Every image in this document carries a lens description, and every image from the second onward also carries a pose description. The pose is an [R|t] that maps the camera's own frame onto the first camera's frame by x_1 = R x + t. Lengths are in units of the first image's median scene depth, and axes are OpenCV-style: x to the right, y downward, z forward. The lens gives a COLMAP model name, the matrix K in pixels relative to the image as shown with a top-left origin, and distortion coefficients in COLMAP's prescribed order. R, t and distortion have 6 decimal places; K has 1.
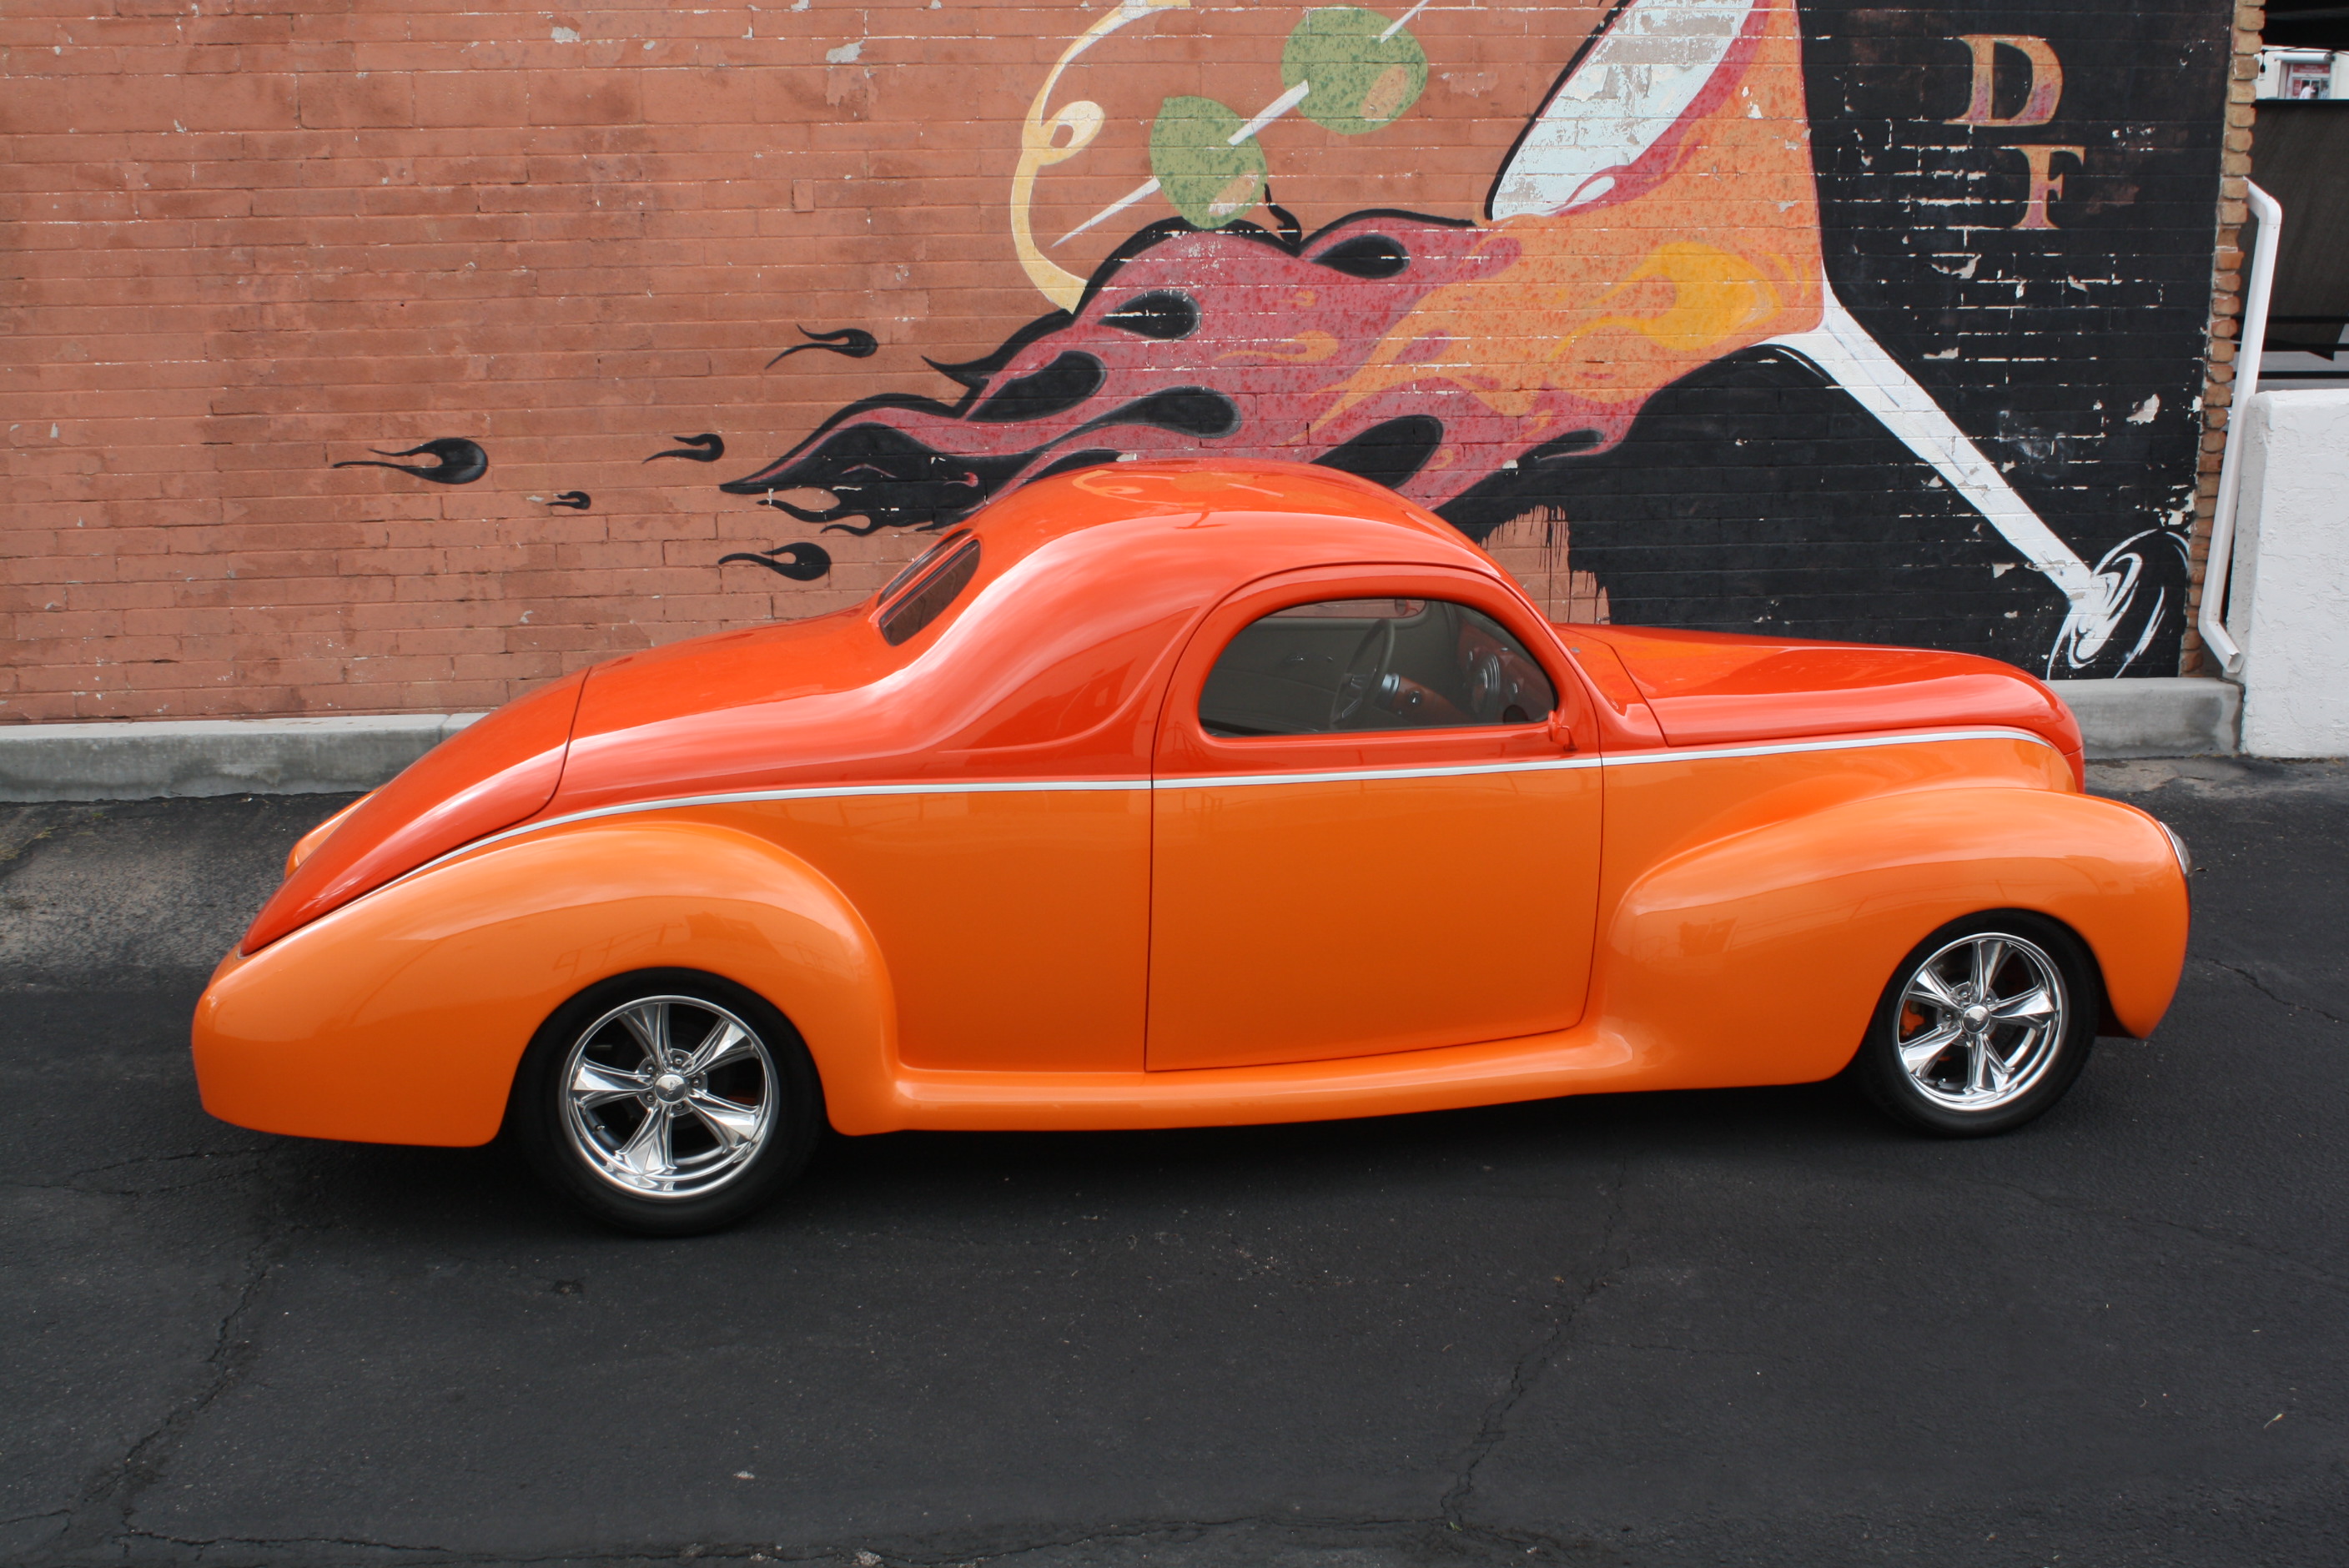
lens RADIAL K [[2730.4, 0, 1205.4], [0, 2730.4, 791.4], [0, 0, 1]] dist [-0.117280, 0.174368]
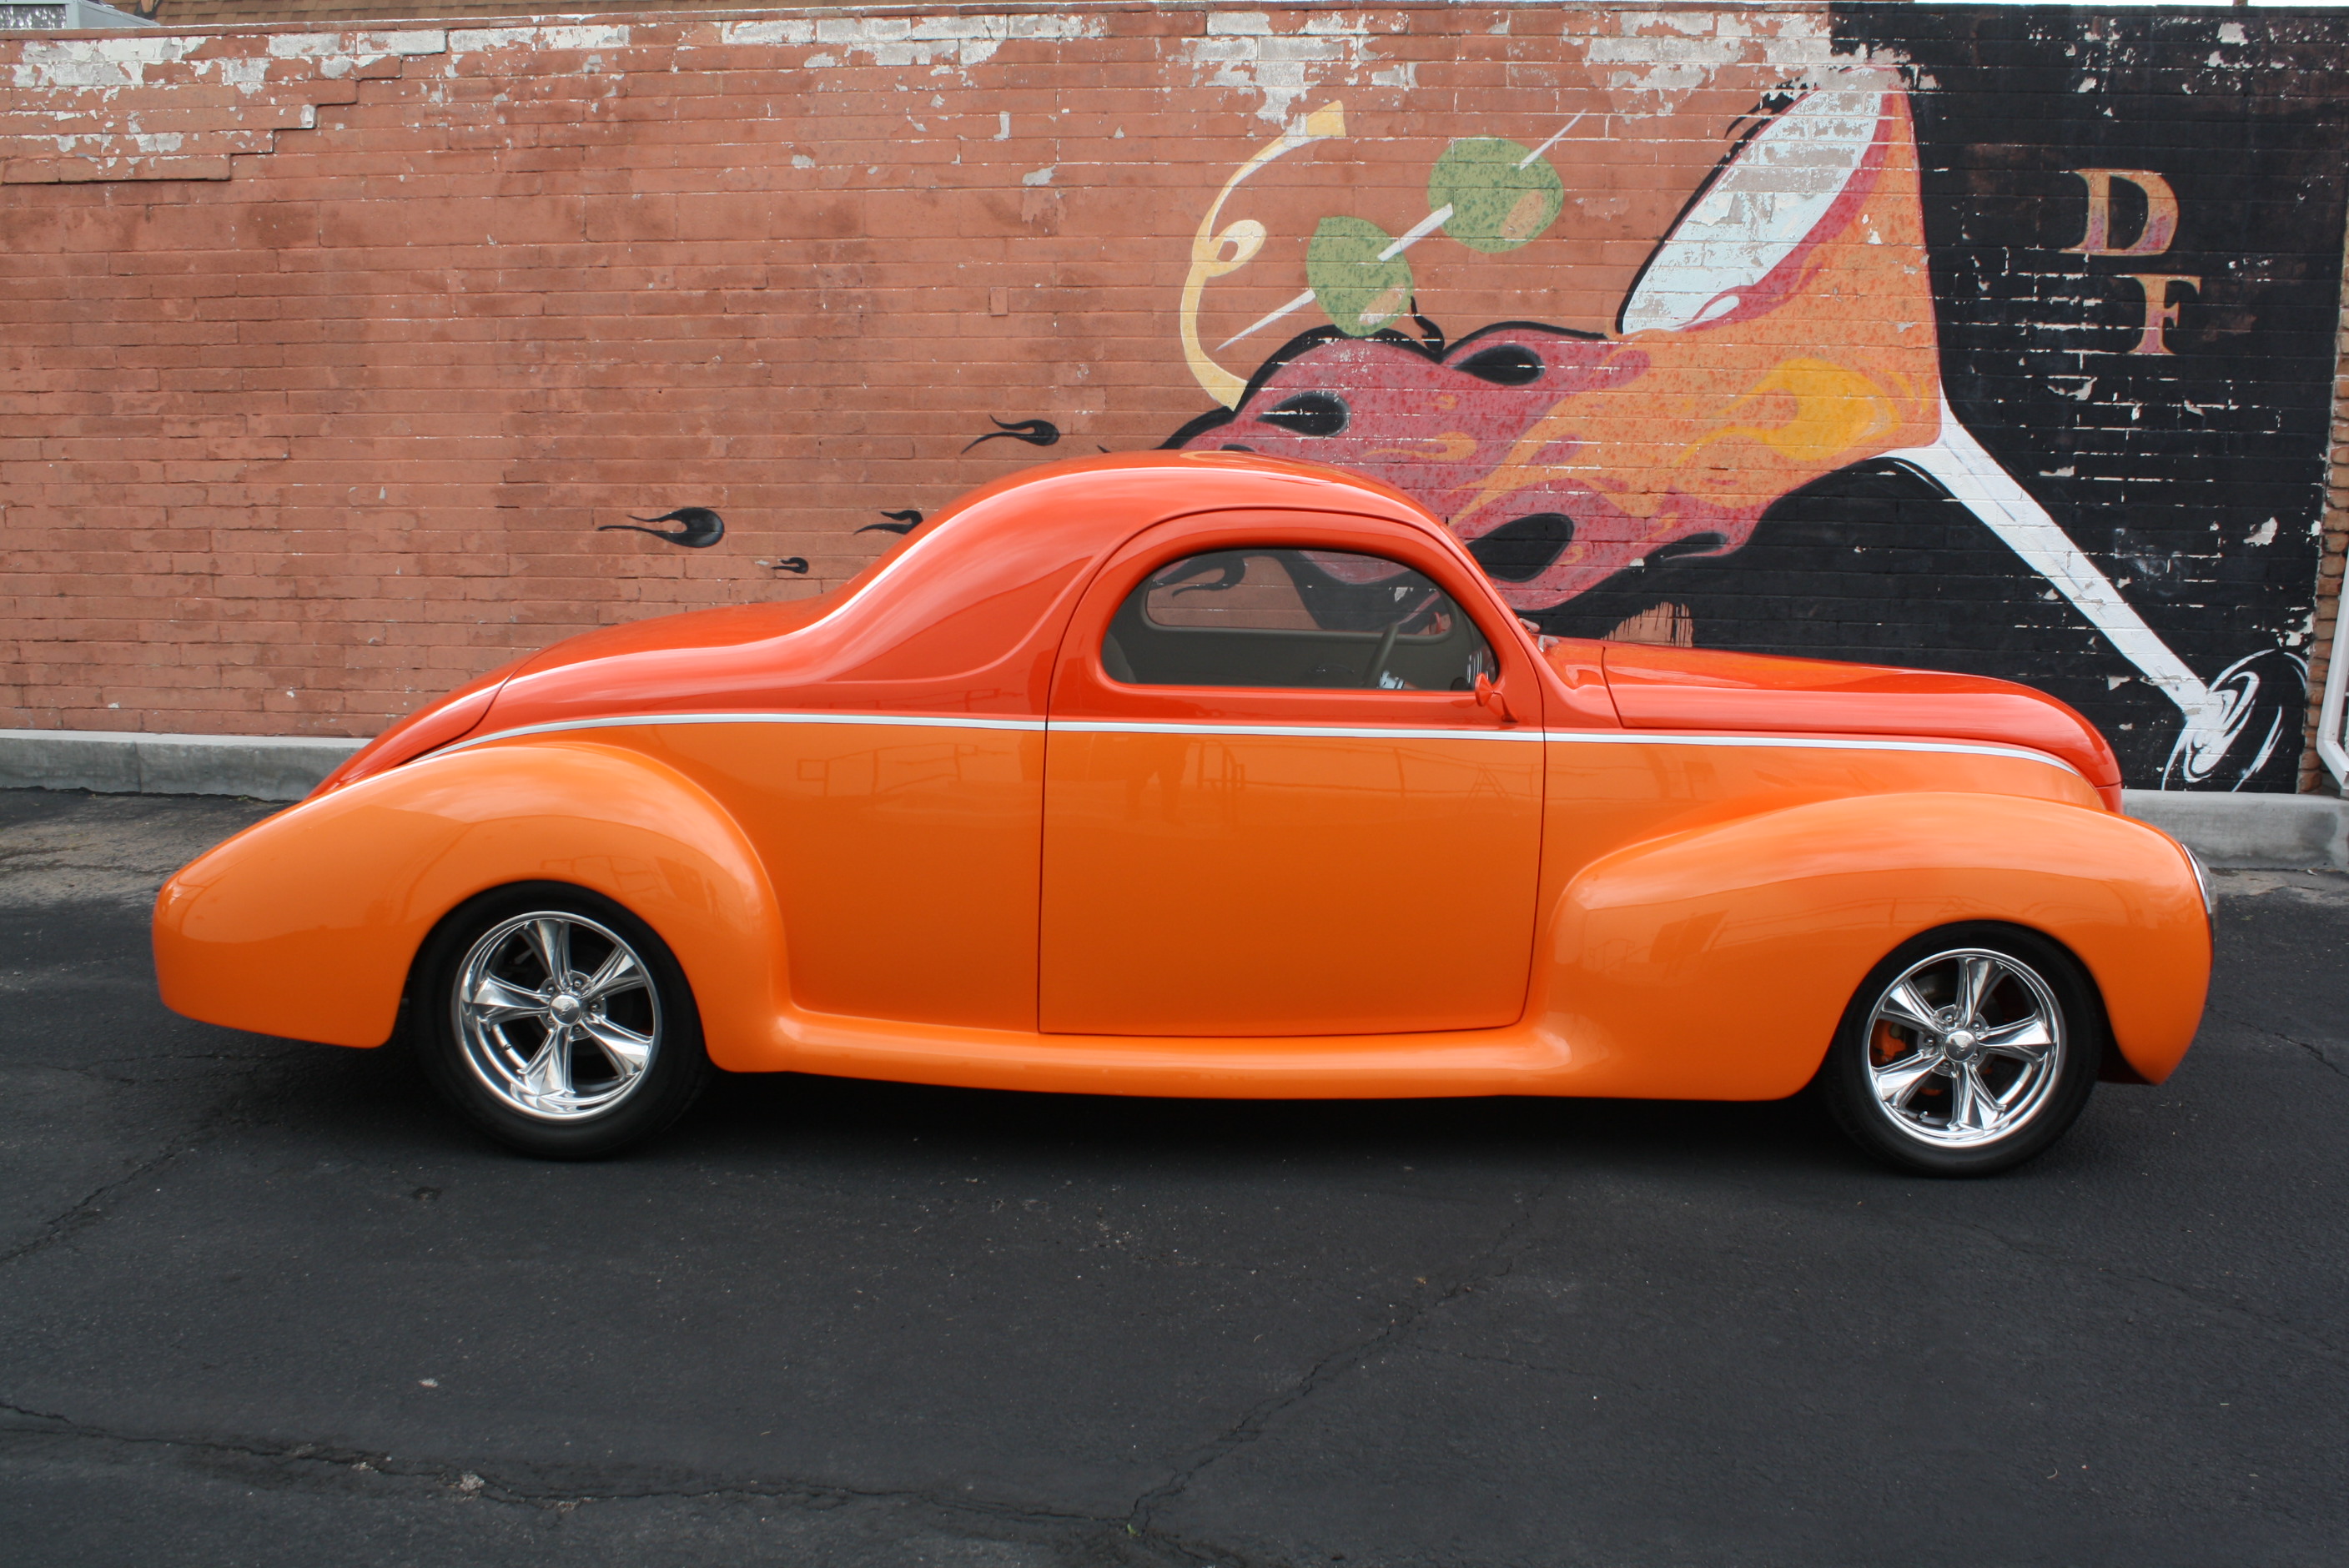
lens RADIAL K [[2110.7, 0, 1206.5], [0, 2110.7, 779.2], [0, 0, 1]] dist [-0.161178, 0.154307]
pose [[0.980919, 0.045449, -0.189028, 0.107792], [-0.062387, 0.994457, -0.084637, 0.045936], [0.184134, 0.094815, 0.978317, 0.175354]]
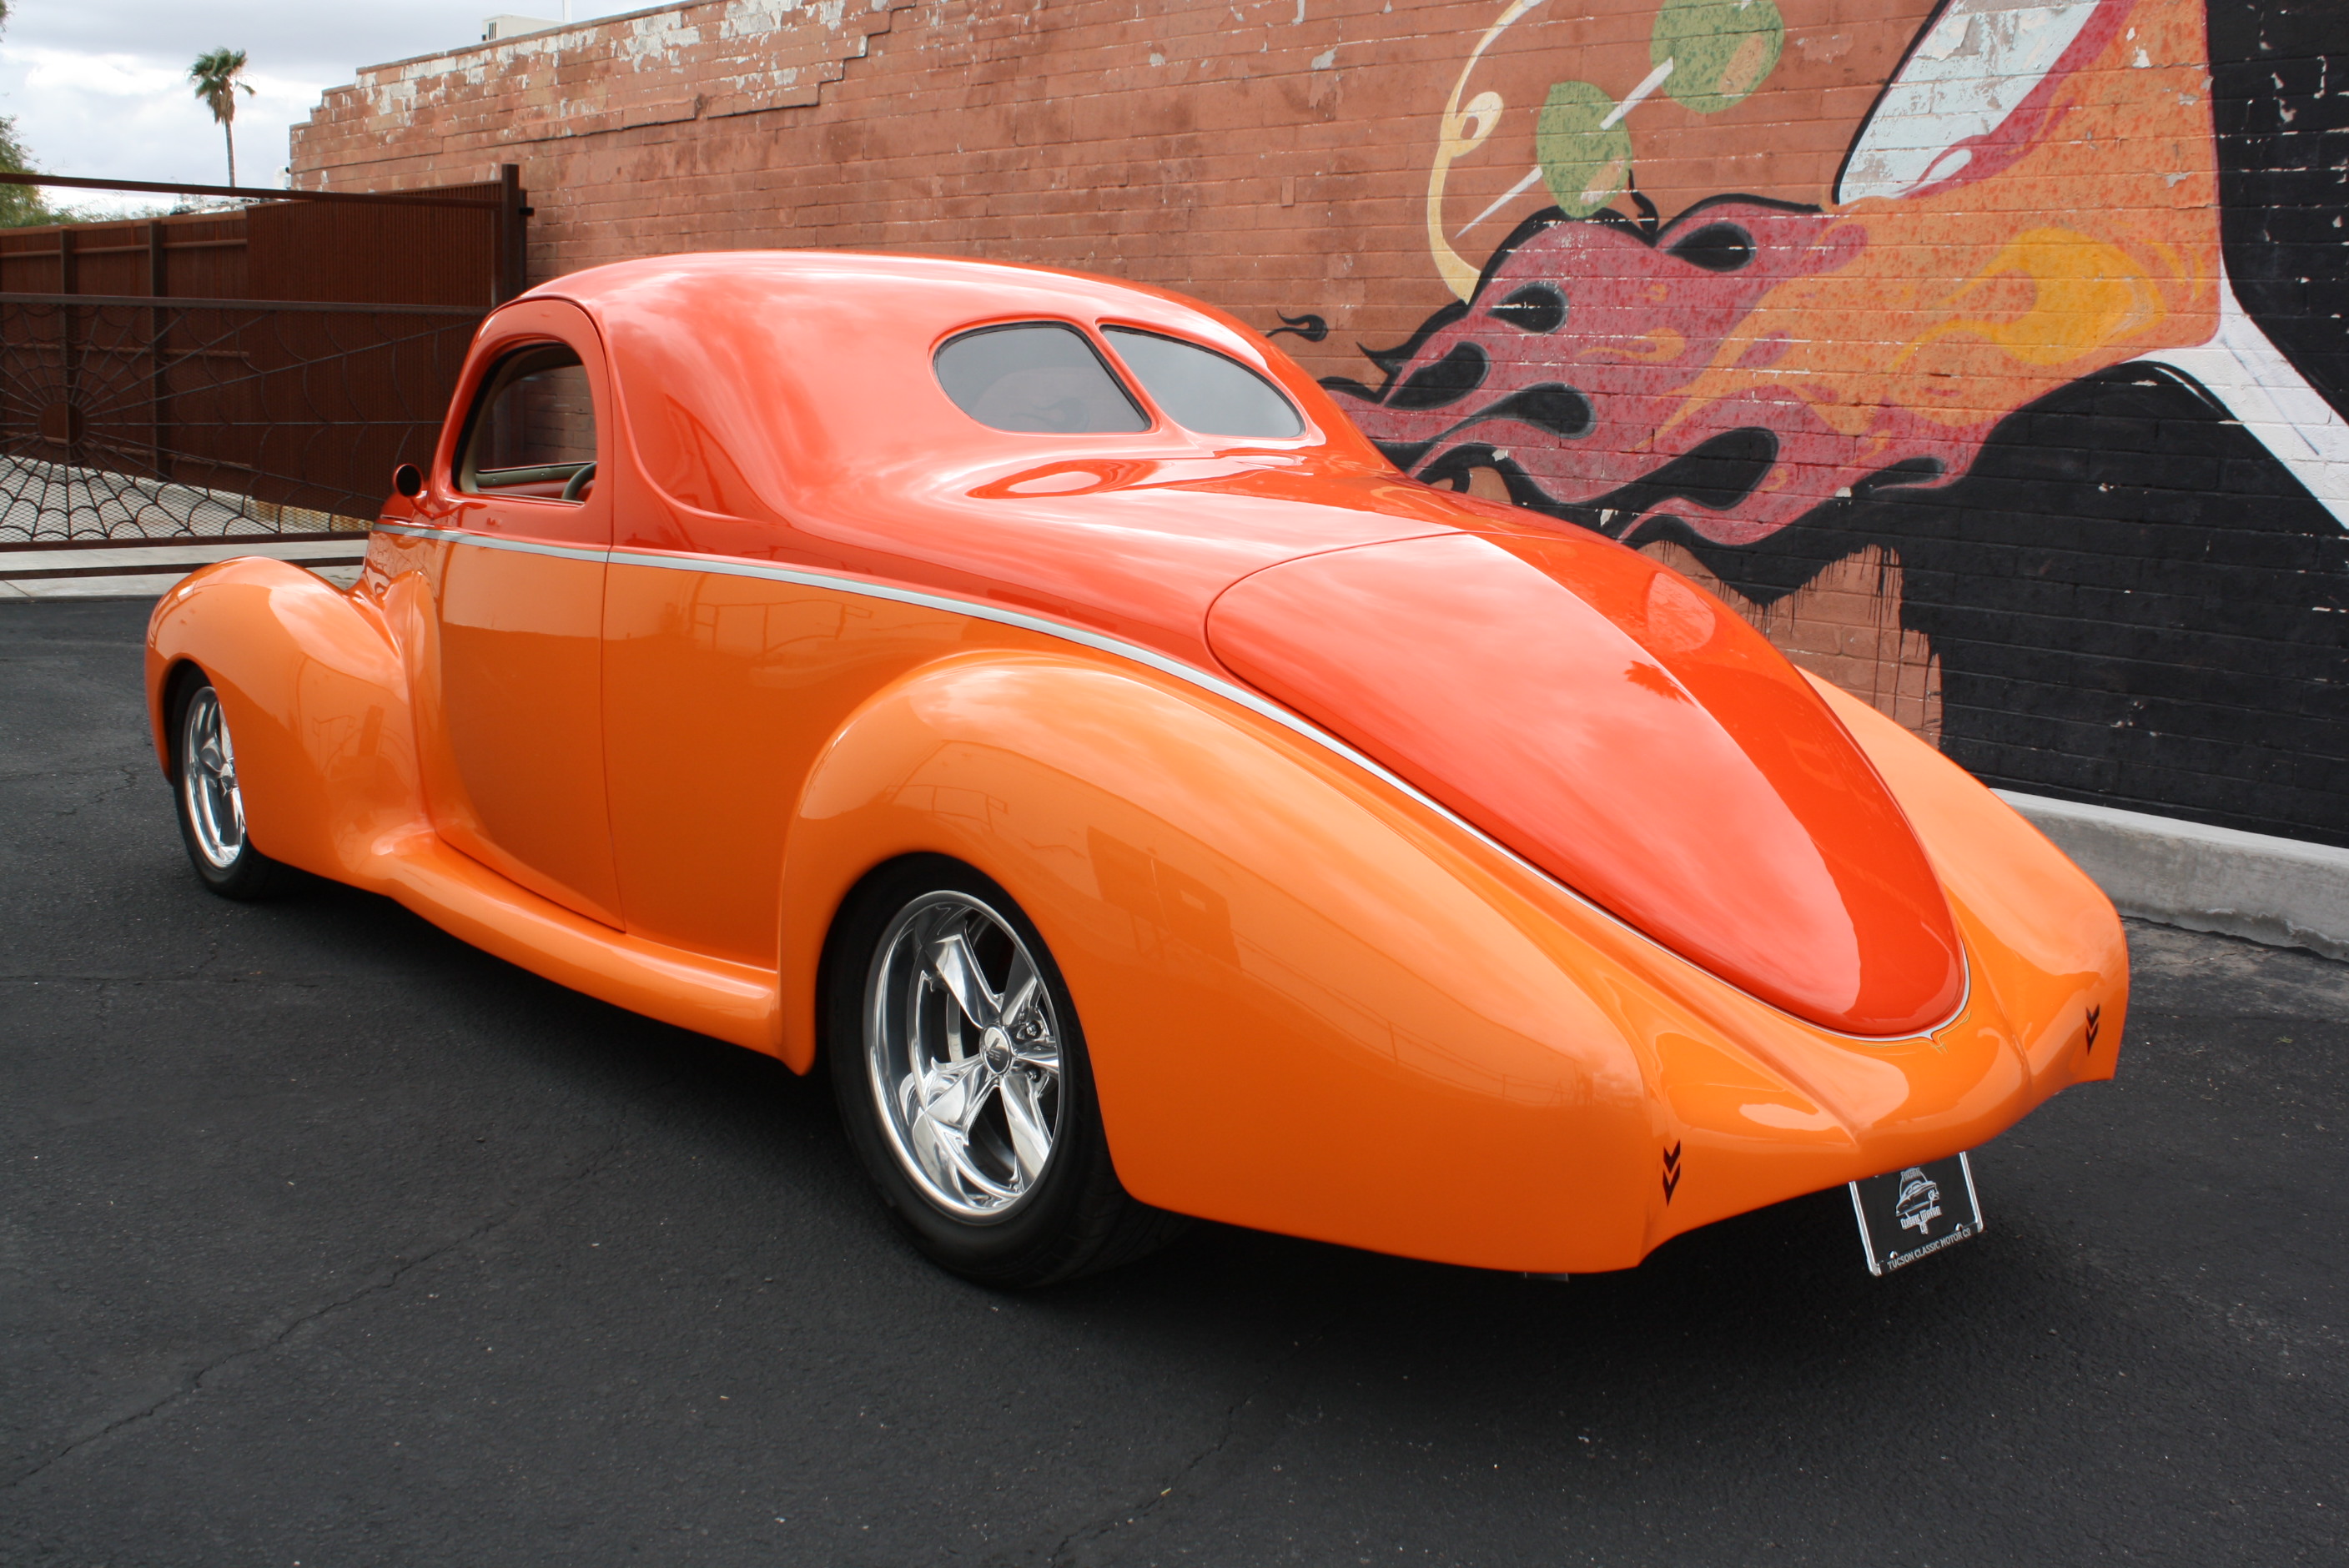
lens RADIAL K [[2325.0, 0, 1209.8], [0, 2325.0, 770.2], [0, 0, 1]] dist [-0.137260, 0.139570]
pose [[0.602413, 0.157219, -0.782547, 0.581057], [-0.247073, 0.968987, 0.004477, 0.009937], [0.758982, 0.190649, 0.622575, 0.428666]]
